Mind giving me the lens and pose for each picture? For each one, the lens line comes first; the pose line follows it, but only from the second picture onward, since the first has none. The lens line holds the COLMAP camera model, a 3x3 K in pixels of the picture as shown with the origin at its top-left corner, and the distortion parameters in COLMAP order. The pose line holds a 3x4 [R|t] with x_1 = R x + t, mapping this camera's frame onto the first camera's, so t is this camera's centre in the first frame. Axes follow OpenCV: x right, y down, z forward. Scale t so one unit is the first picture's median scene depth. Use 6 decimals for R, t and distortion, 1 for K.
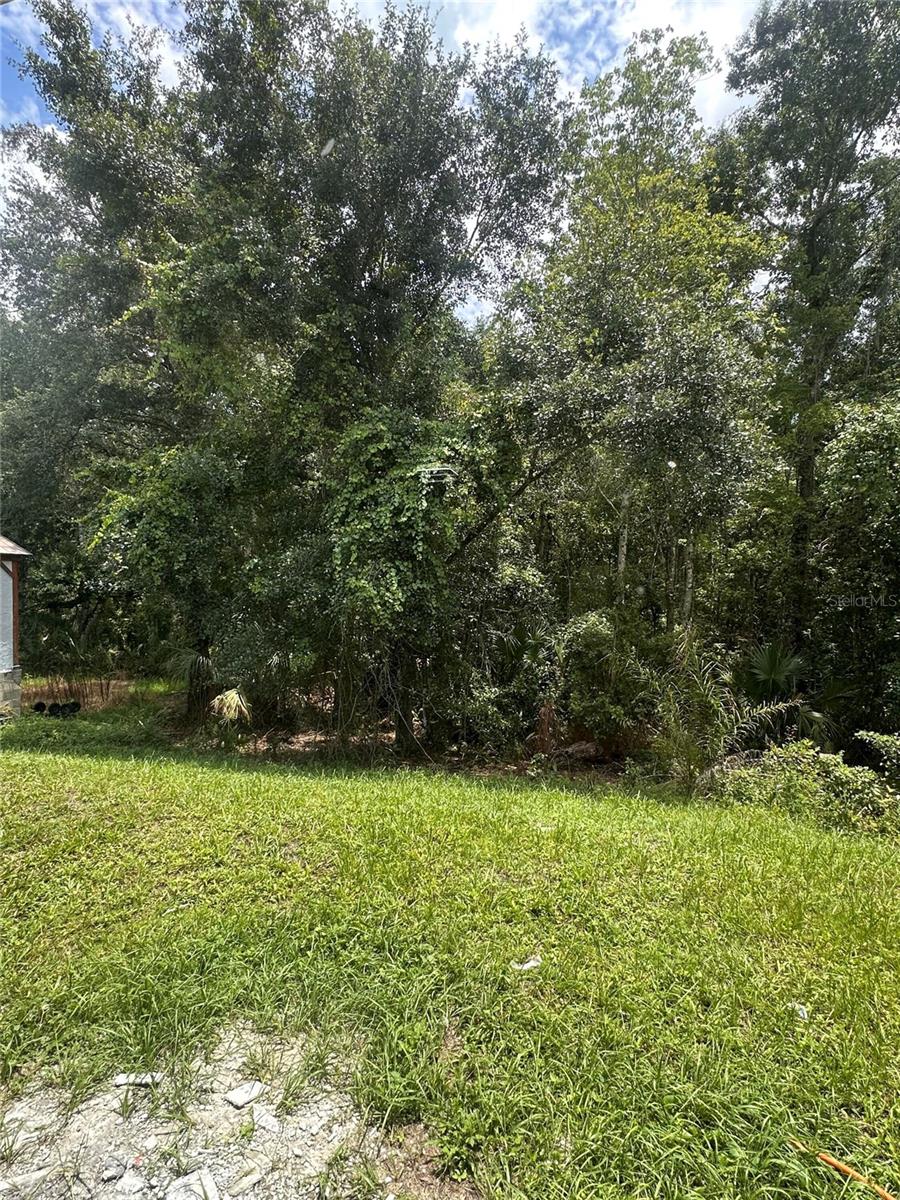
lens RADIAL K [[604.8, 0, 450.6], [0, 604.8, 599.5], [0, 0, 1]] dist [0.001609, 0.000292]
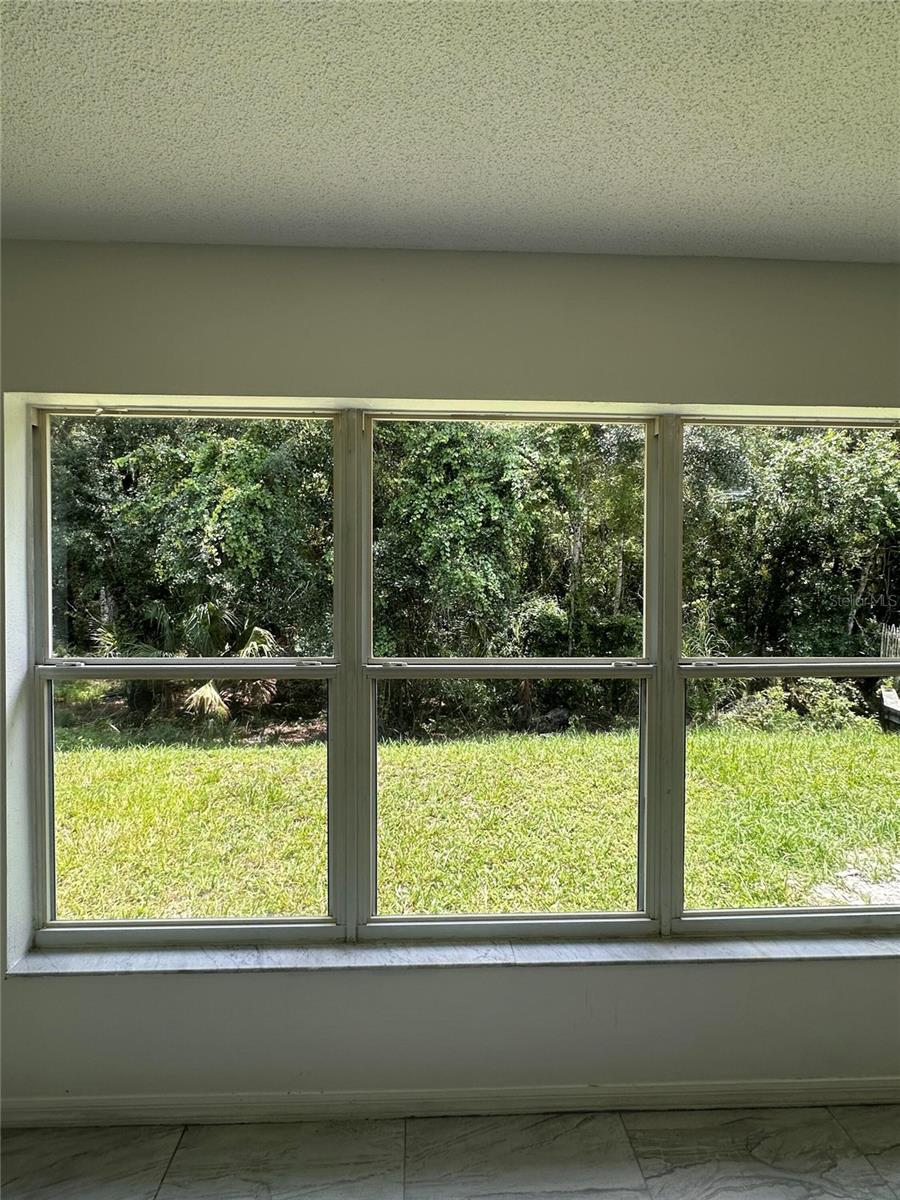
lens RADIAL K [[604.8, 0, 451.5], [0, 604.8, 598.6], [0, 0, 1]] dist [0.001609, 0.000292]
pose [[0.947836, -0.019008, 0.318190, -0.484336], [0.012967, 0.999693, 0.021091, -0.005306], [-0.318493, -0.015864, 0.947792, -0.050581]]
